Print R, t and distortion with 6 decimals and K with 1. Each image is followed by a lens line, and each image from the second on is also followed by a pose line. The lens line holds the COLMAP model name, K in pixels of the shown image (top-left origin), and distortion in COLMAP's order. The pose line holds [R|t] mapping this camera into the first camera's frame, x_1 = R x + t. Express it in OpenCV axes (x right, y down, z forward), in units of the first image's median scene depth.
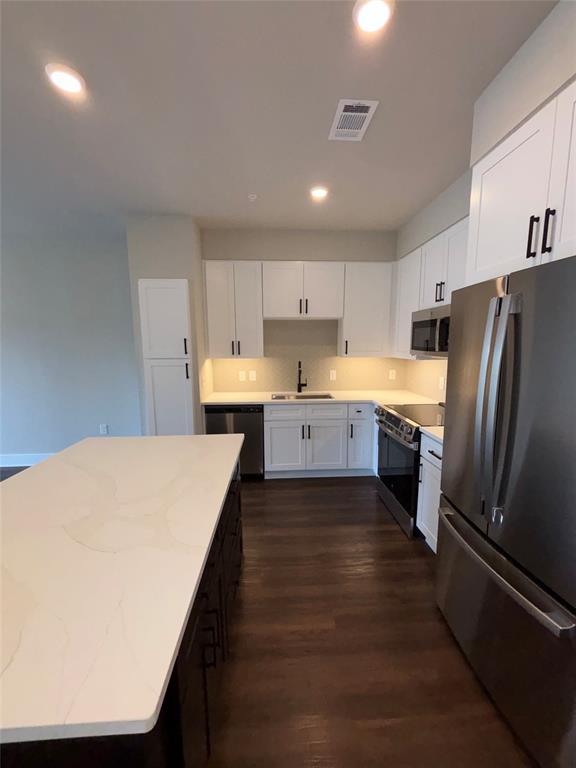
lens RADIAL K [[307.8, 0, 290.2], [0, 307.8, 383.8], [0, 0, 1]] dist [0.009261, -0.000462]
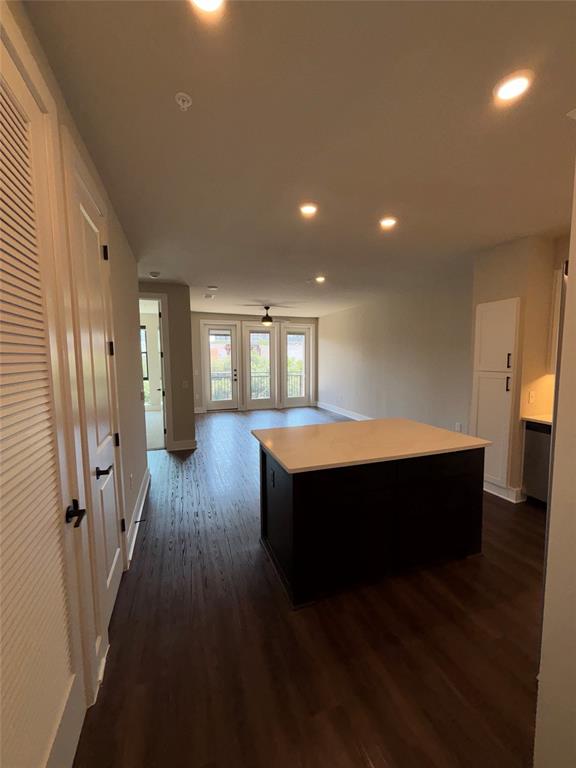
lens RADIAL K [[307.8, 0, 287.2], [0, 307.8, 384.4], [0, 0, 1]] dist [0.009261, -0.000462]
pose [[0.262145, 0.093081, -0.960529, 0.482132], [-0.132246, 0.989412, 0.059788, -0.003913], [0.955924, 0.111353, 0.271680, -0.007506]]
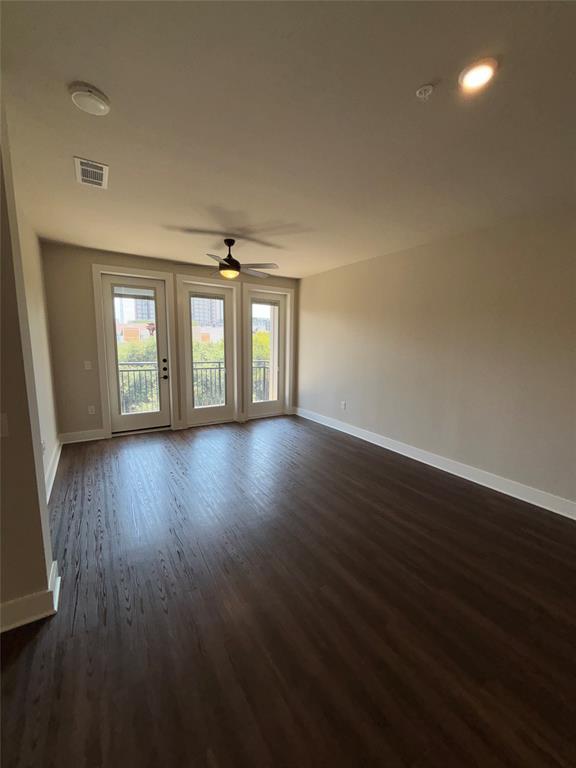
lens RADIAL K [[307.8, 0, 288.3], [0, 307.8, 383.5], [0, 0, 1]] dist [0.009261, -0.000462]
pose [[0.469707, 0.138283, -0.871925, -0.668561], [-0.142405, 0.986590, 0.079755, -0.003951], [0.871261, 0.086705, 0.483101, 0.084846]]
